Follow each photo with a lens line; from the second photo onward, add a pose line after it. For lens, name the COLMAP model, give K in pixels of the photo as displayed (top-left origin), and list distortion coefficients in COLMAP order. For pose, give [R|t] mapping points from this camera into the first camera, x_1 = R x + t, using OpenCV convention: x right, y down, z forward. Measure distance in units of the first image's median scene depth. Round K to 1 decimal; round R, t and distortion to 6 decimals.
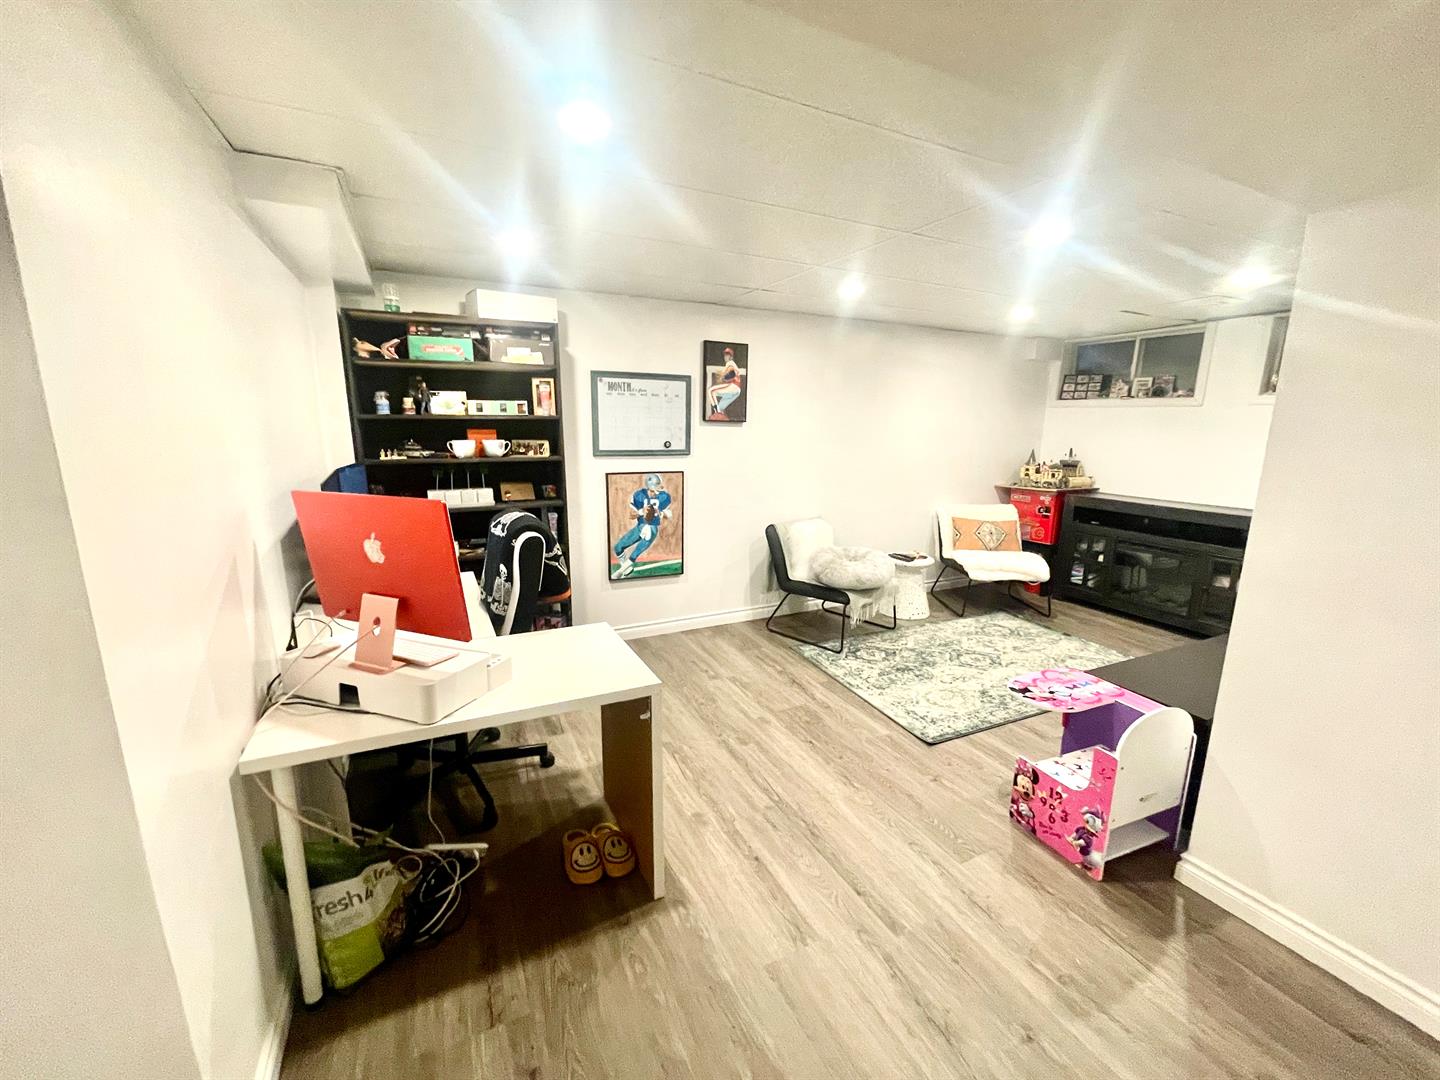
lens RADIAL K [[585.6, 0, 720.5], [0, 585.6, 537.7], [0, 0, 1]] dist [0.004589, -0.000401]
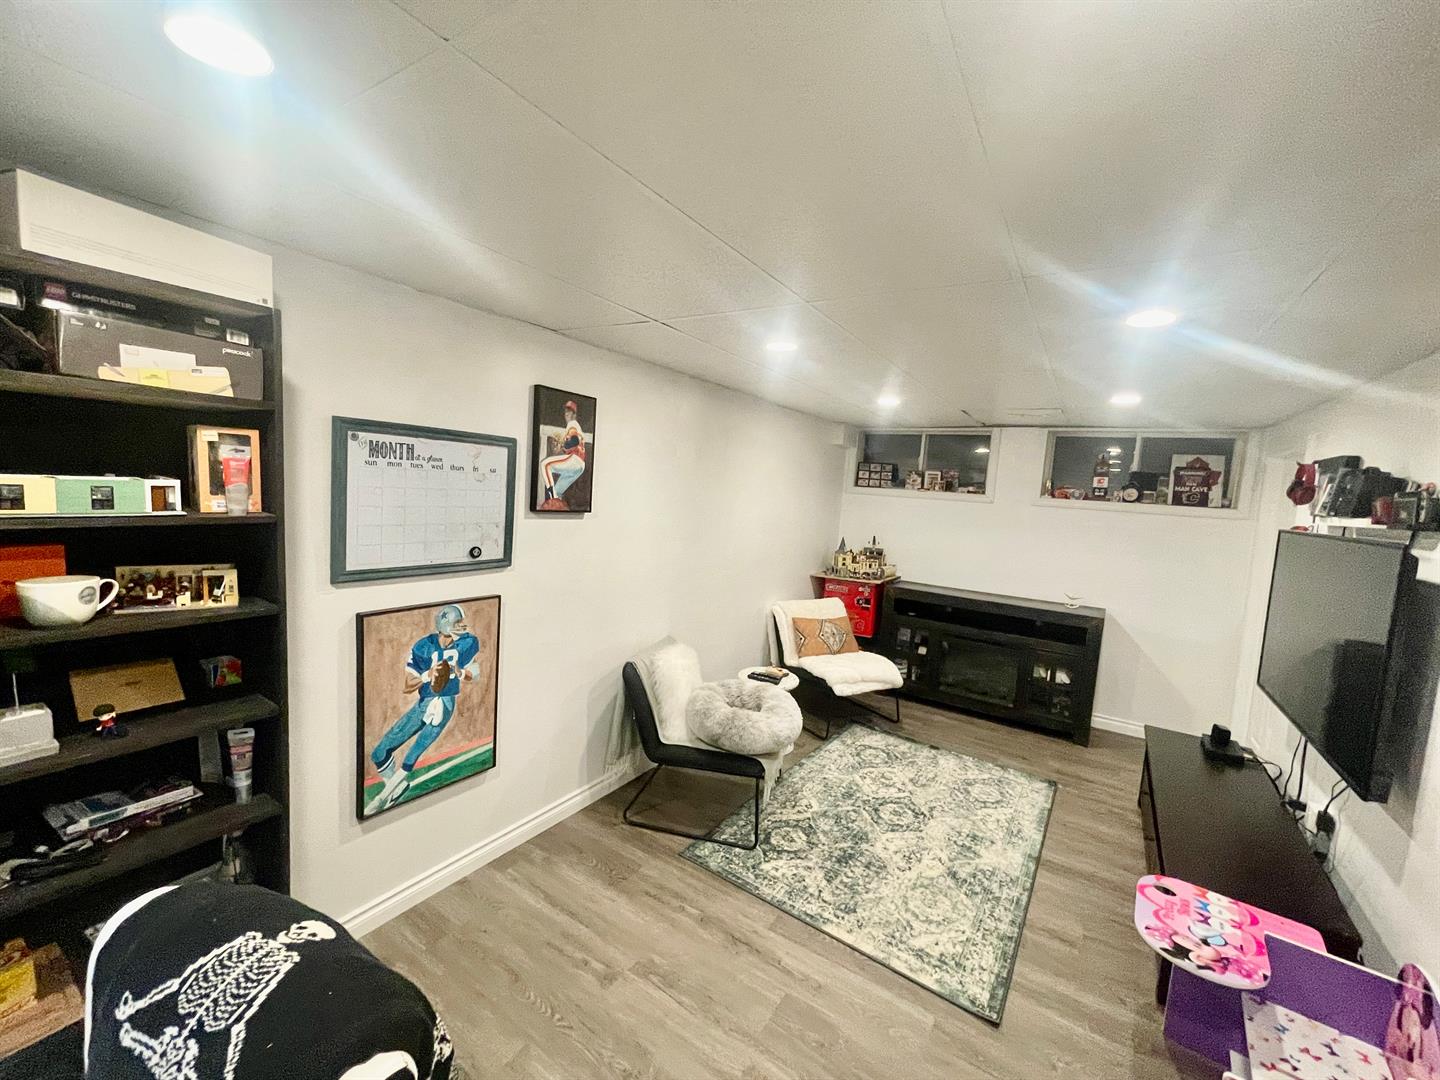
lens RADIAL K [[585.6, 0, 717.7], [0, 585.6, 543.4], [0, 0, 1]] dist [0.004589, -0.000401]
pose [[0.857811, -0.009792, 0.513871, -0.180650], [0.048699, 0.996869, -0.062298, -0.119380], [-0.511652, 0.078465, 0.855602, 0.378862]]
